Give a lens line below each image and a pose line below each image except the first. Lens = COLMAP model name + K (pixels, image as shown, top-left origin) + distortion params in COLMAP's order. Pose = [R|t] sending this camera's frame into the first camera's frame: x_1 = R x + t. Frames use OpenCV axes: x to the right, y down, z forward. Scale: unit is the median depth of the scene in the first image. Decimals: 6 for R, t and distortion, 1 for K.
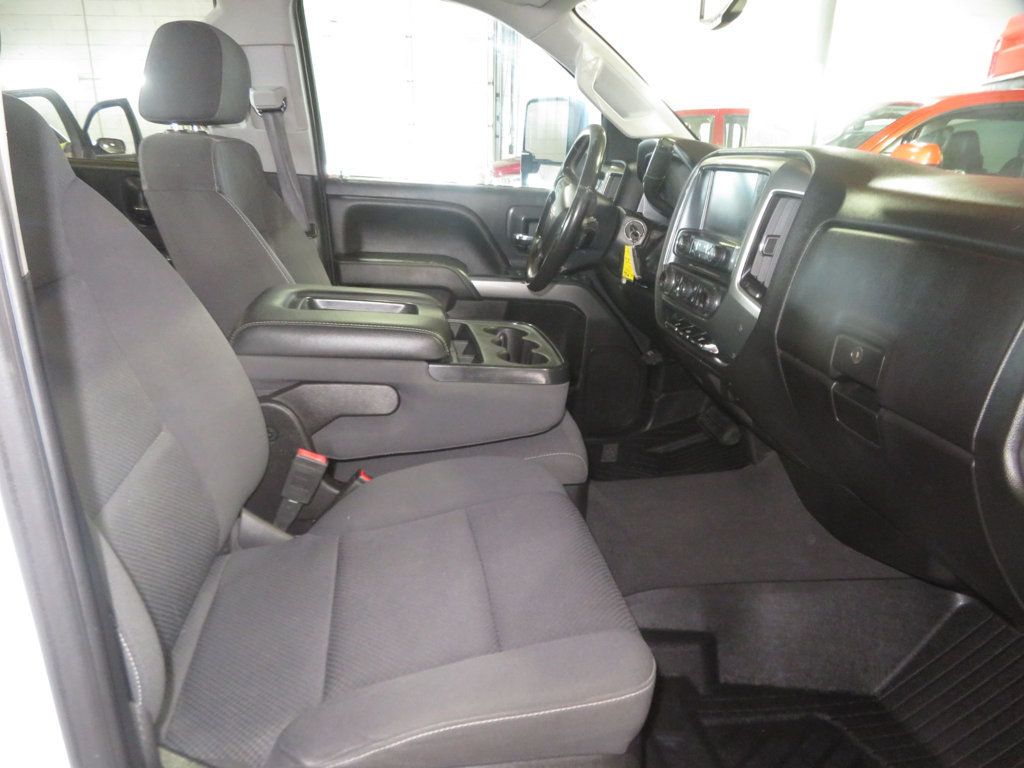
lens RADIAL K [[726.5, 0, 507.2], [0, 726.5, 395.7], [0, 0, 1]] dist [-0.026857, -0.001604]
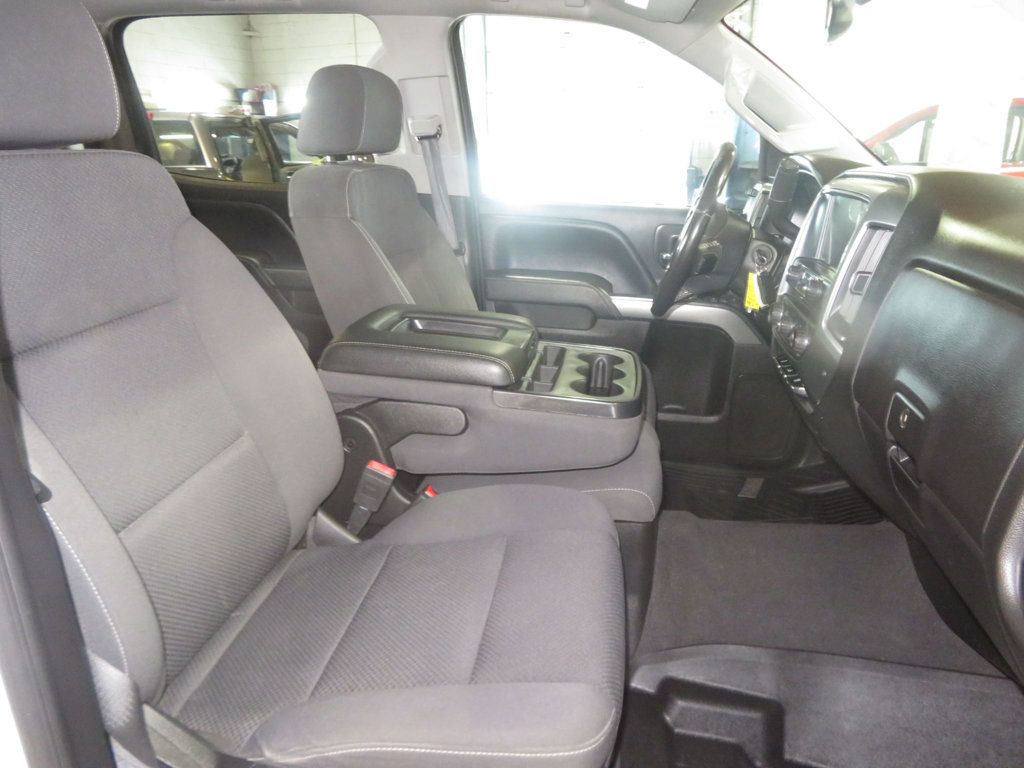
lens RADIAL K [[726.5, 0, 507.2], [0, 726.5, 395.7], [0, 0, 1]] dist [-0.026857, -0.001604]
pose [[0.951350, 0.068173, -0.300477, 0.202312], [-0.070312, 0.997518, 0.003703, -0.037288], [0.299984, 0.017604, 0.953782, 0.025481]]
